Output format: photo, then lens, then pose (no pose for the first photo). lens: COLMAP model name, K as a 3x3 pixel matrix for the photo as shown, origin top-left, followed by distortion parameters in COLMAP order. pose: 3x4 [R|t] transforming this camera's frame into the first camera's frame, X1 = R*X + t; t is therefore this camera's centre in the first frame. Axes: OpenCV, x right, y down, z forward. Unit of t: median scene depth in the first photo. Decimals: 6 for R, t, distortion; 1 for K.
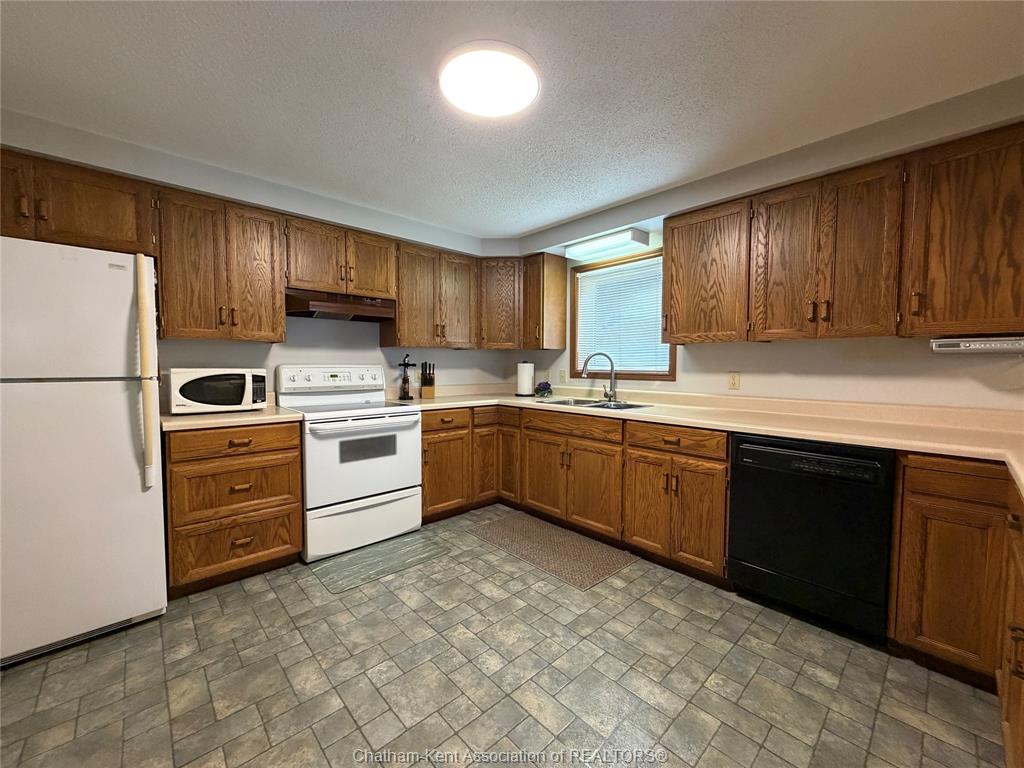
lens RADIAL K [[409.7, 0, 509.9], [0, 409.7, 383.7], [0, 0, 1]] dist [0.000973, 0.000158]
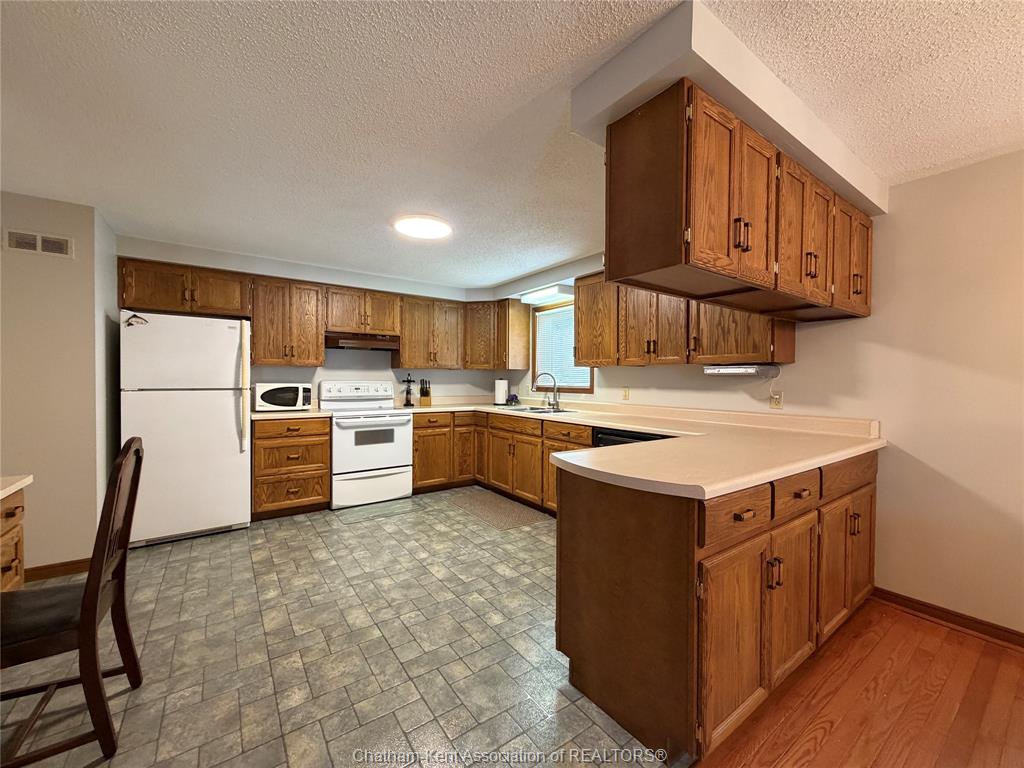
lens RADIAL K [[409.7, 0, 509.9], [0, 409.7, 383.7], [0, 0, 1]] dist [0.000973, 0.000158]
pose [[0.991904, 0.003438, -0.126947, 0.333130], [-0.008097, 0.999312, -0.036204, 0.013078], [0.126735, 0.036938, 0.991249, -0.426298]]
